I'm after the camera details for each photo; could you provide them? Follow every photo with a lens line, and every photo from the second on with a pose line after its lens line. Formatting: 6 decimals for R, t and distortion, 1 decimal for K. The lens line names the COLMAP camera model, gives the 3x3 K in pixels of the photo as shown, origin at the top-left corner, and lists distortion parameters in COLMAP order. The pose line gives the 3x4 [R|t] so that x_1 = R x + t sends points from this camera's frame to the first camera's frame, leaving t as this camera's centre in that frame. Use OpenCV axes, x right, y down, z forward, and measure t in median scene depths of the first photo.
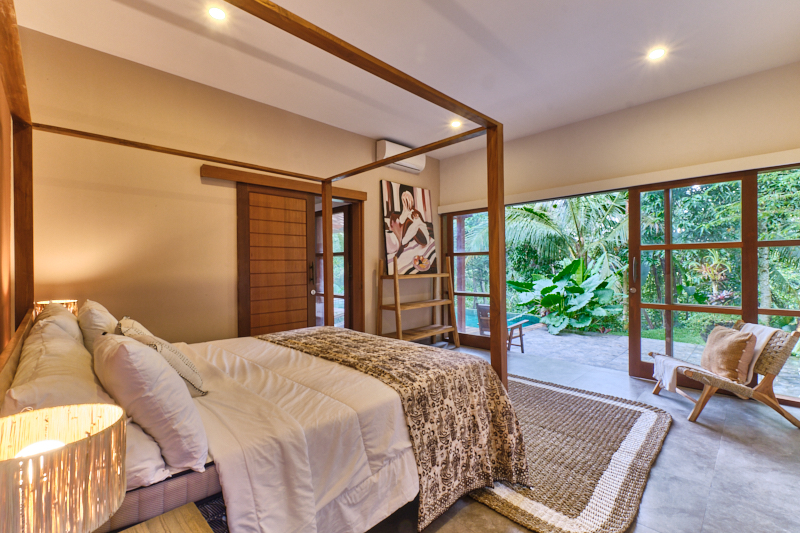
lens RADIAL K [[354.9, 0, 399.6], [0, 354.9, 265.5], [0, 0, 1]] dist [-0.001401, -0.000470]
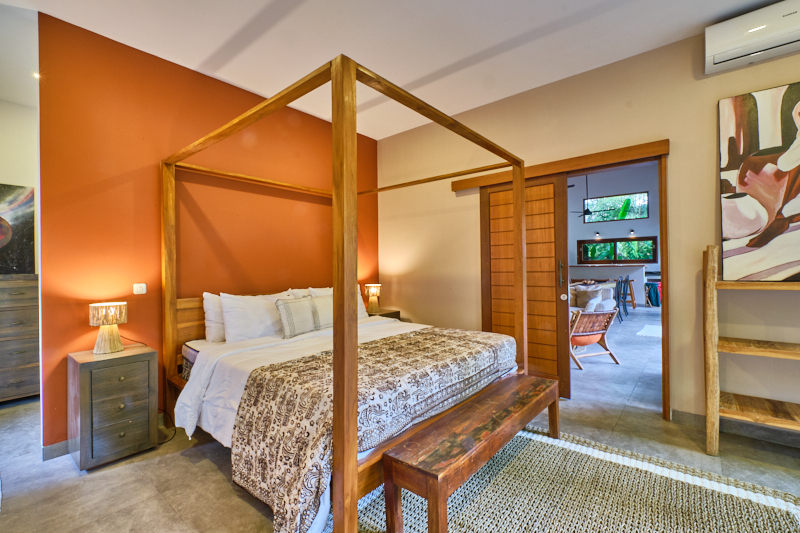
lens RADIAL K [[354.9, 0, 400.1], [0, 354.9, 267.0], [0, 0, 1]] dist [-0.001401, -0.000470]
pose [[0.087980, 0.008727, -0.996084, 0.457832], [0.011200, 0.999890, 0.009750, -0.003917], [0.996059, -0.012014, 0.087873, 0.502250]]
